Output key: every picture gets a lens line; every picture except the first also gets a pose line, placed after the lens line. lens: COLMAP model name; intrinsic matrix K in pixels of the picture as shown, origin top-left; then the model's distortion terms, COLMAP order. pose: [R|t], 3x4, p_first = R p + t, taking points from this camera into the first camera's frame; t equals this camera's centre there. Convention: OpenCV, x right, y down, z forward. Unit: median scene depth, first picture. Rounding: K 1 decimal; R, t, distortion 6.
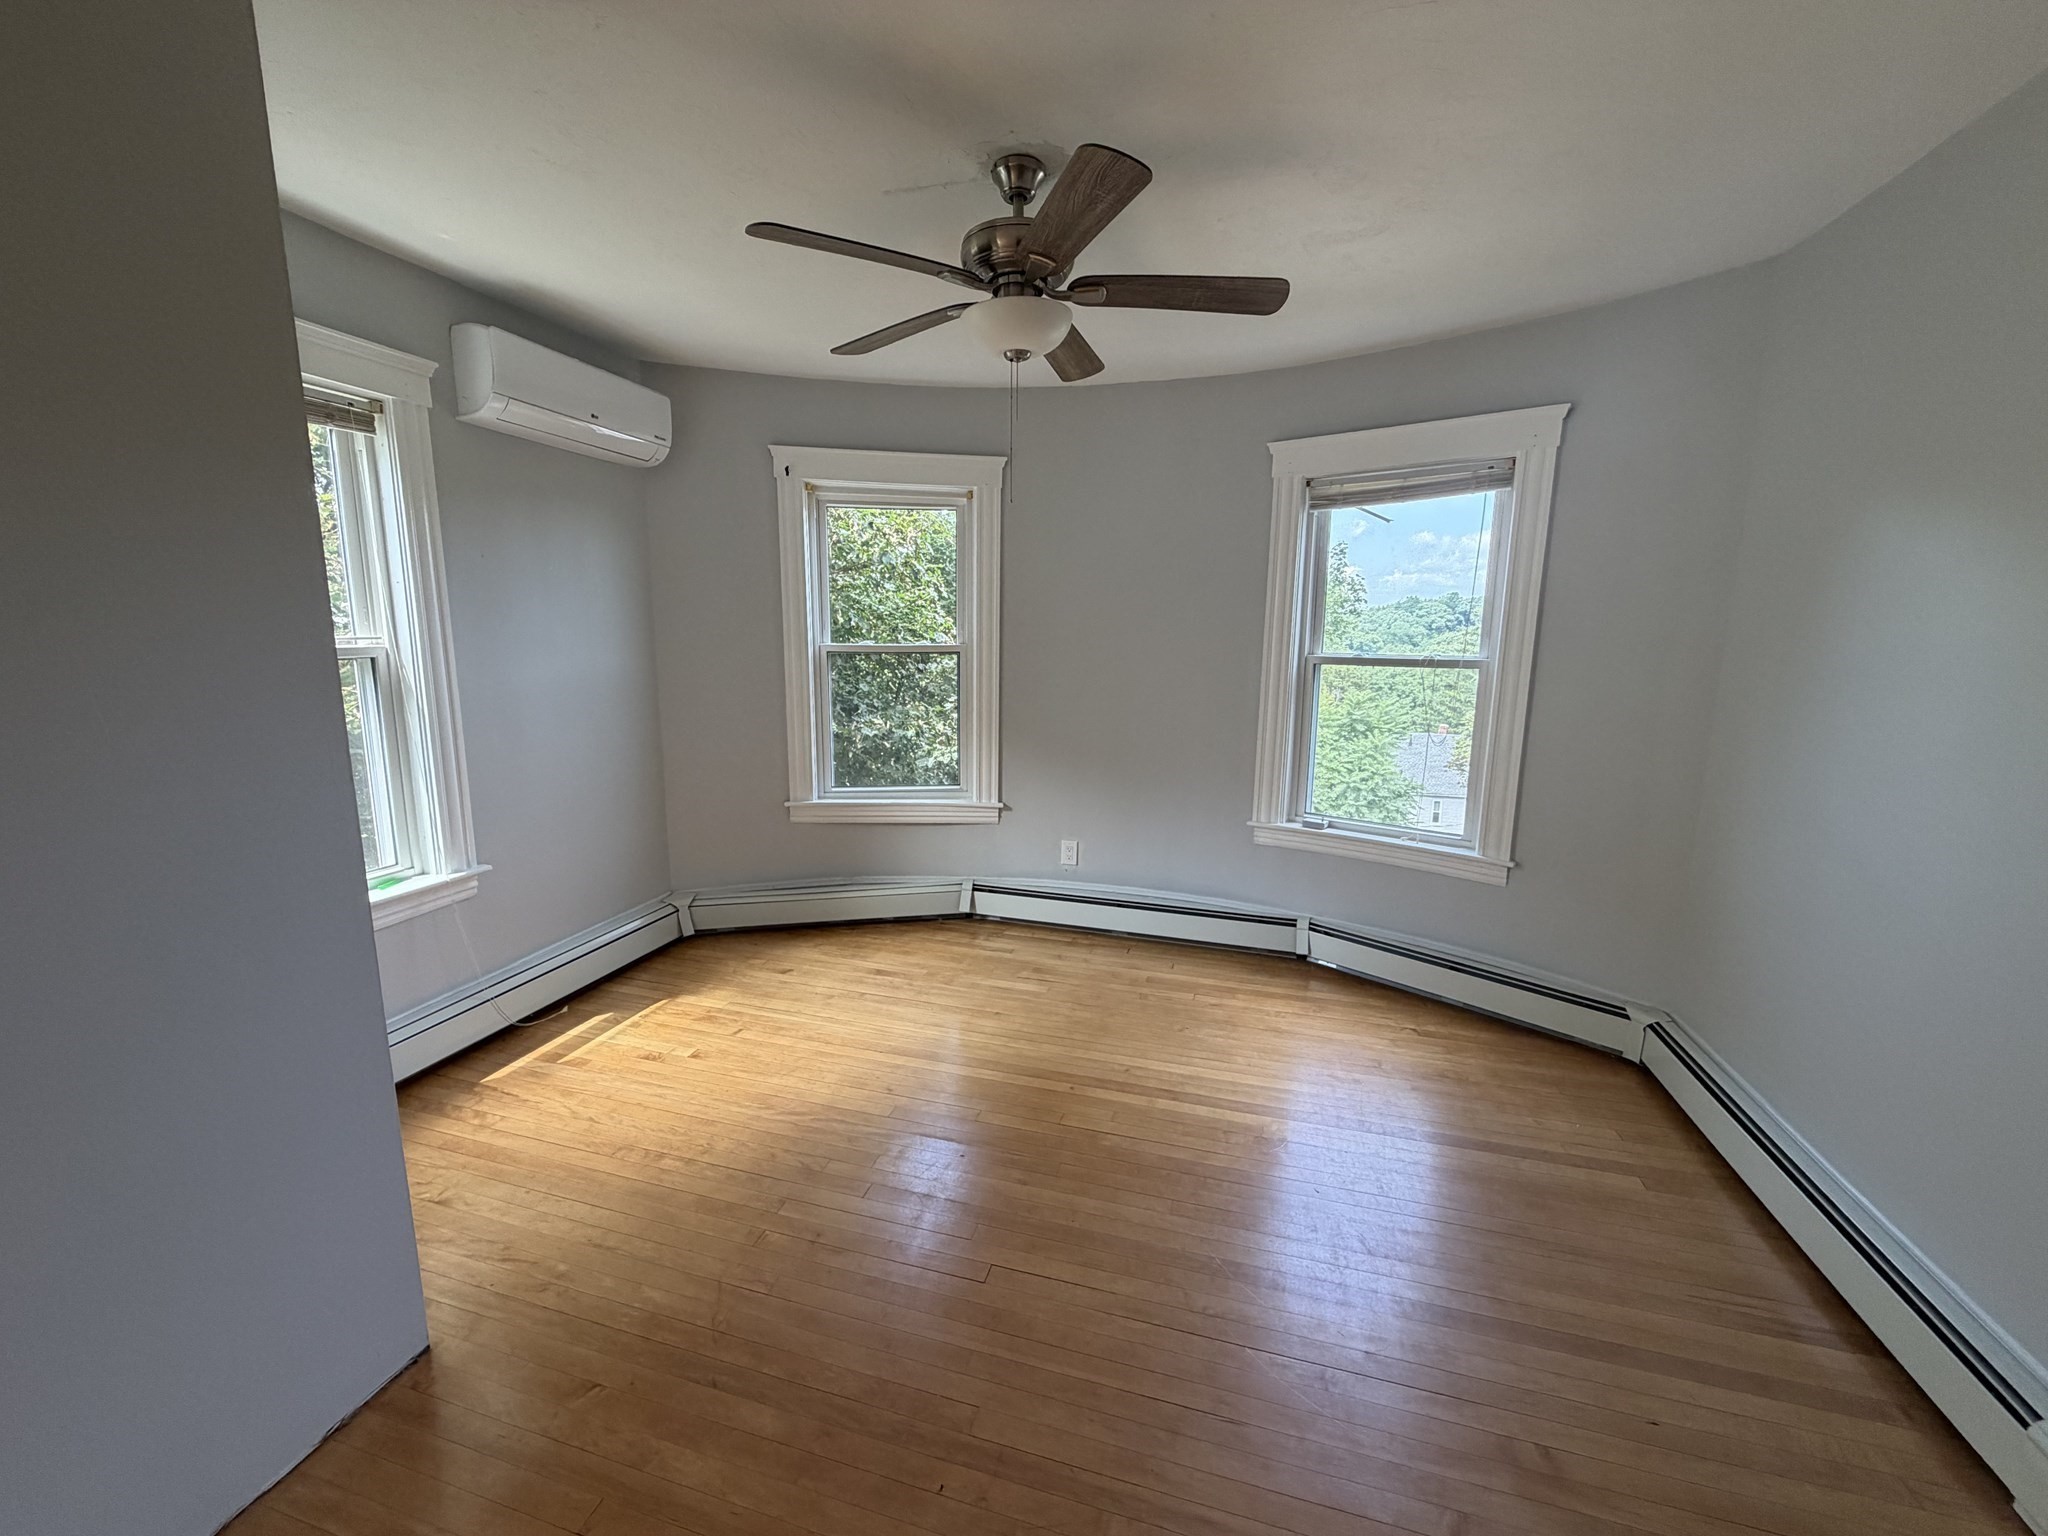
lens RADIAL K [[814.7, 0, 1024.0], [0, 814.7, 768.0], [0, 0, 1]] dist [-0.000126, 0.000103]
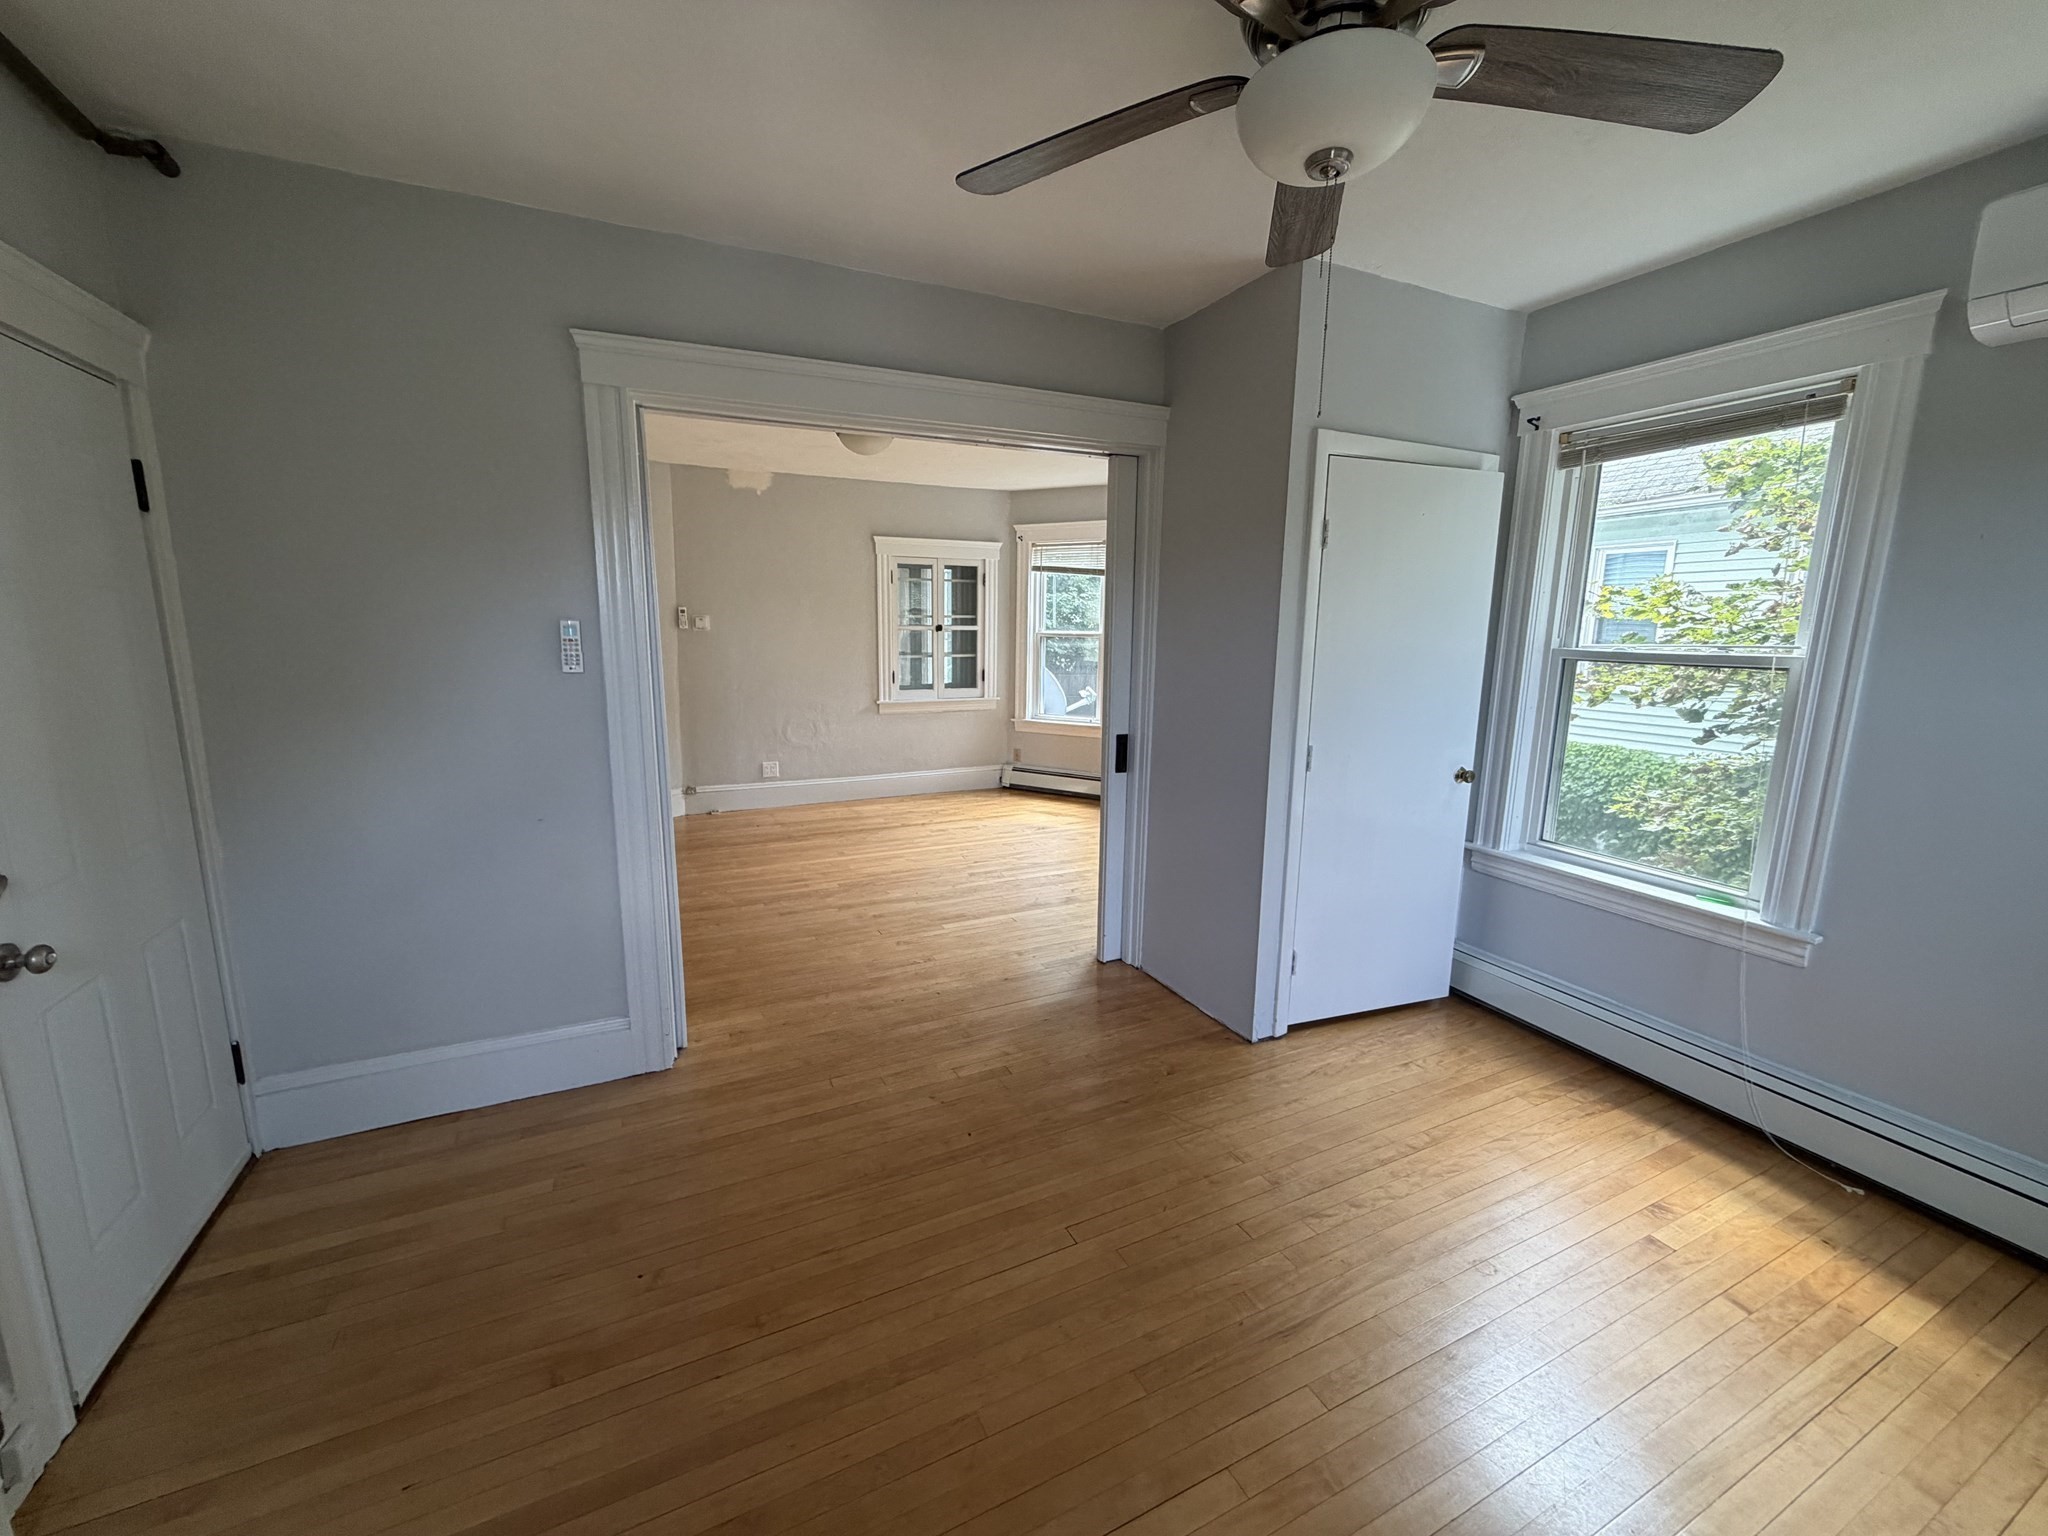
lens RADIAL K [[814.7, 0, 1024.0], [0, 814.7, 768.0], [0, 0, 1]] dist [-0.000126, 0.000103]
pose [[-0.746113, 0.097059, -0.658707, 0.489195], [-0.131943, 0.948145, 0.289157, -0.191366], [0.652615, 0.302655, -0.694617, 1.168523]]
